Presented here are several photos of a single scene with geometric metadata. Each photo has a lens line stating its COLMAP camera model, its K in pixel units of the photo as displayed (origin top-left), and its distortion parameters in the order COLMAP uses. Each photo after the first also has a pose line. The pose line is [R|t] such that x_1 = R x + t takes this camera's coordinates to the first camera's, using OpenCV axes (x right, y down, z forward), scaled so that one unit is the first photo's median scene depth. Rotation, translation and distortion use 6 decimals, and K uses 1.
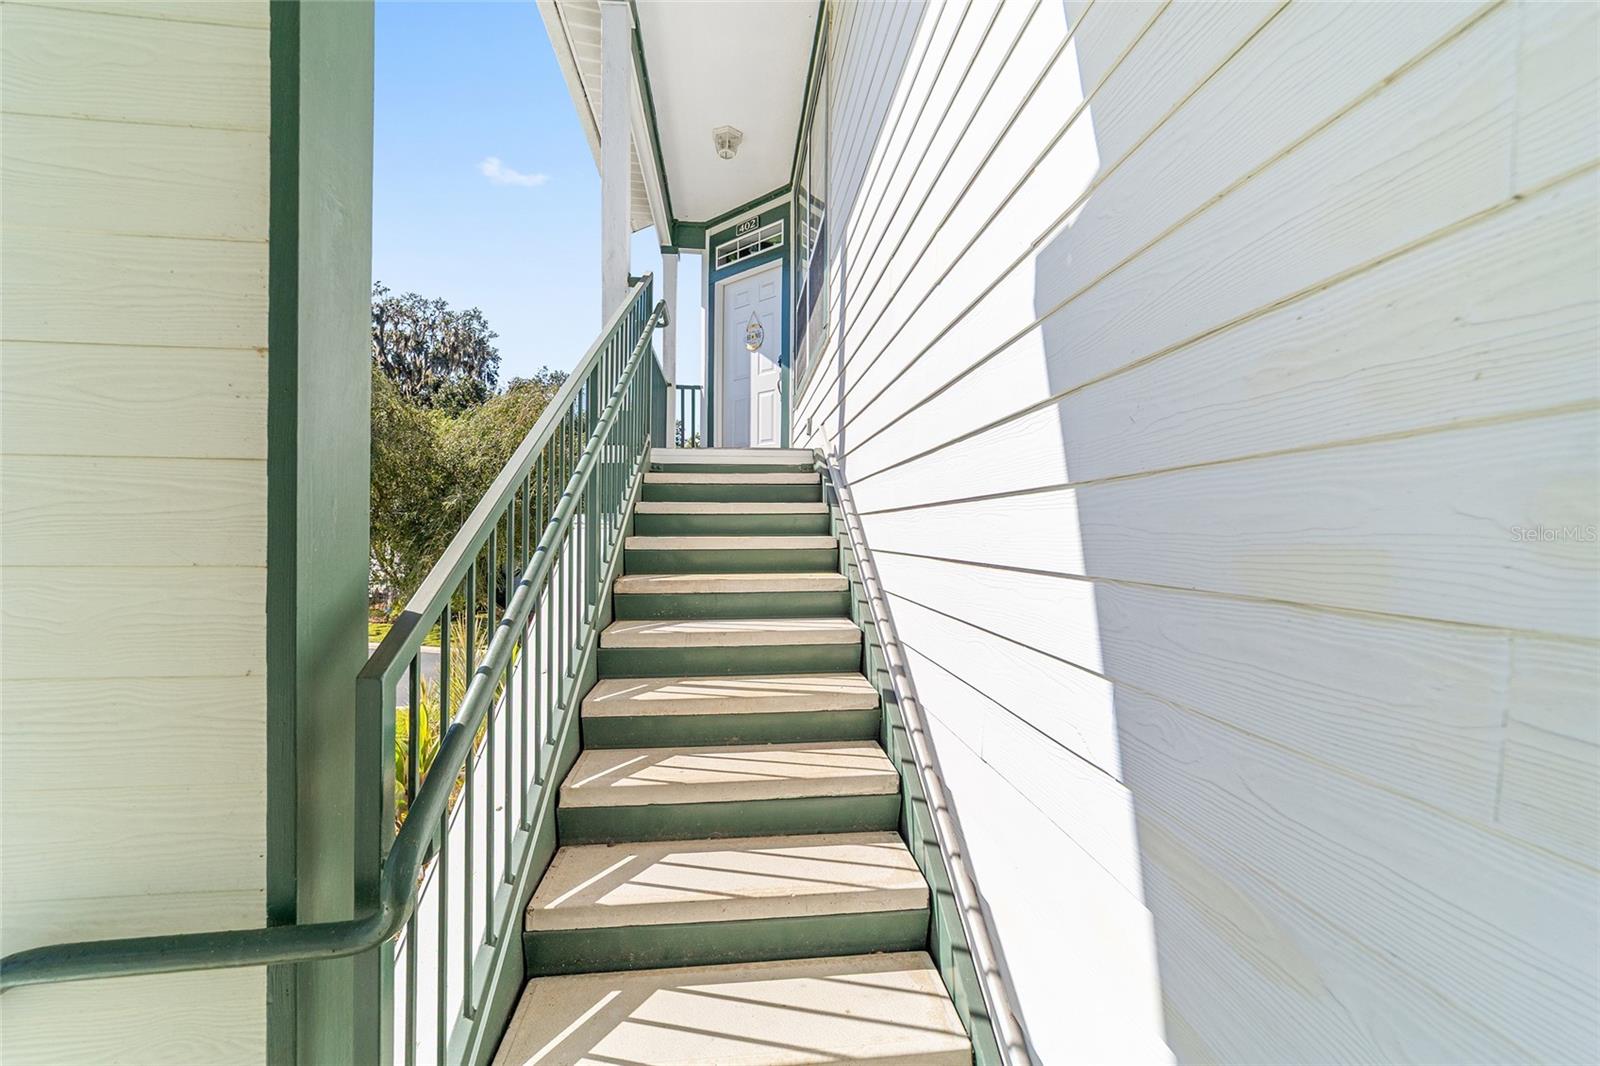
lens RADIAL K [[614.5, 0, 797.7], [0, 614.5, 529.3], [0, 0, 1]] dist [-0.019715, 0.008858]
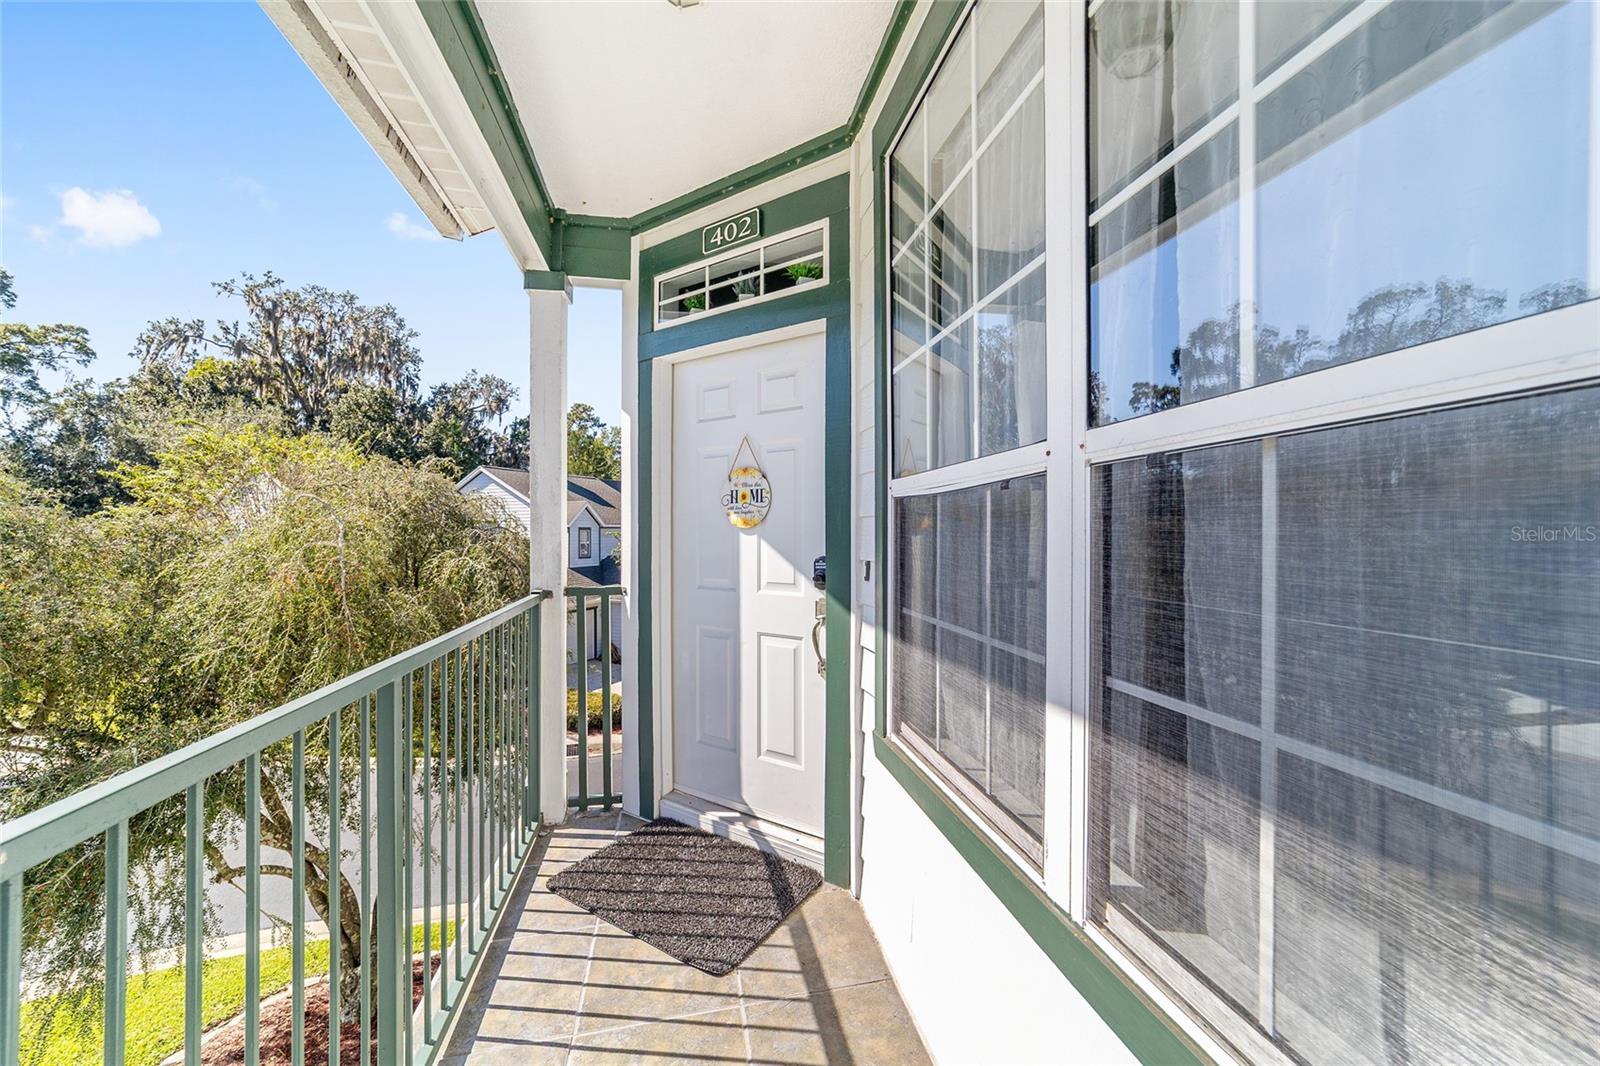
lens RADIAL K [[614.5, 0, 797.7], [0, 614.5, 529.3], [0, 0, 1]] dist [-0.019715, 0.008858]
pose [[0.996972, -0.006376, 0.077502, -0.066348], [0.006017, 0.999970, 0.004867, -0.280940], [-0.077531, -0.004385, 0.996980, 0.553414]]
